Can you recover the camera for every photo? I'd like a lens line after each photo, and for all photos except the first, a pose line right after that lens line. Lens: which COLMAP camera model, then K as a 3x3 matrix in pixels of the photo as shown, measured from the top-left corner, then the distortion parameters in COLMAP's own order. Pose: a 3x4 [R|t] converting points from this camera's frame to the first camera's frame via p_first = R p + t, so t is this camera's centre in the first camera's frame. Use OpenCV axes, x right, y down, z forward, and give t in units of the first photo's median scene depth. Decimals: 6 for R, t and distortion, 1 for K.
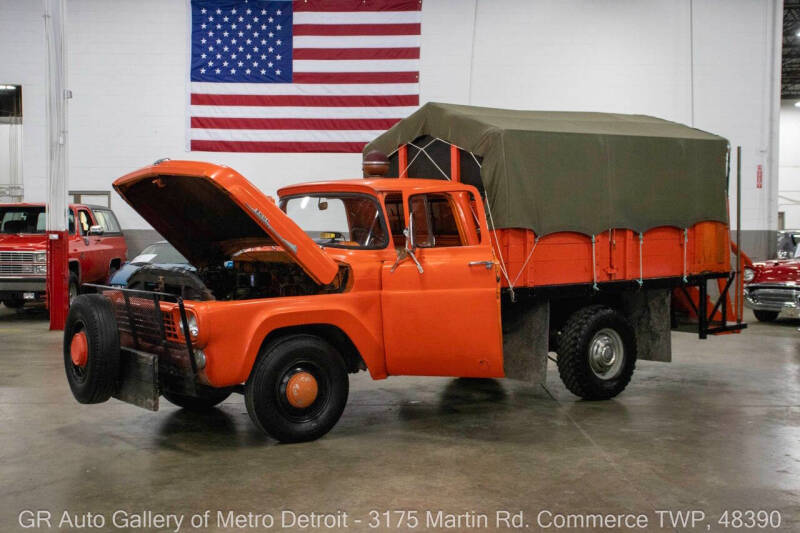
lens RADIAL K [[1354.7, 0, 400.0], [0, 1354.7, 266.5], [0, 0, 1]] dist [0.154910, -0.028292]
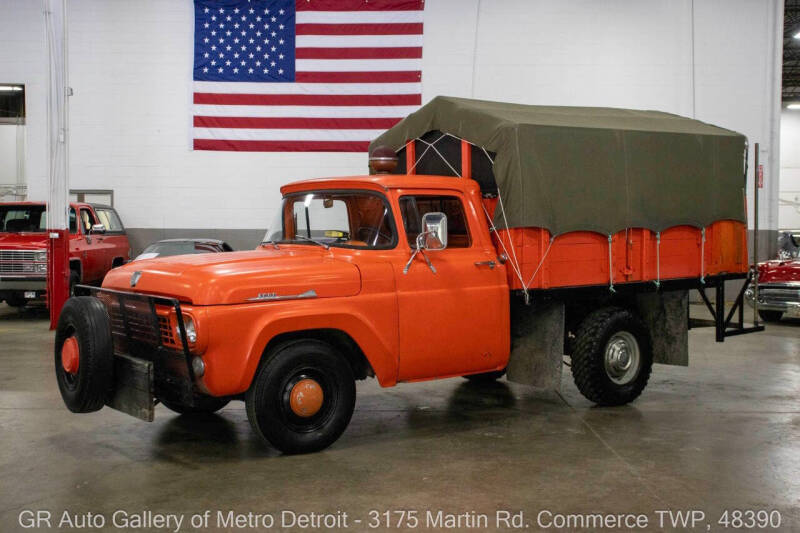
lens RADIAL K [[1137.3, 0, 400.0], [0, 1137.3, 266.5], [0, 0, 1]] dist [0.031543, 0.096971]
pose [[0.999847, 0.000776, 0.017456, -0.019897], [-0.000872, 0.999985, 0.005487, -0.004717], [-0.017451, -0.005502, 0.999833, 0.195006]]
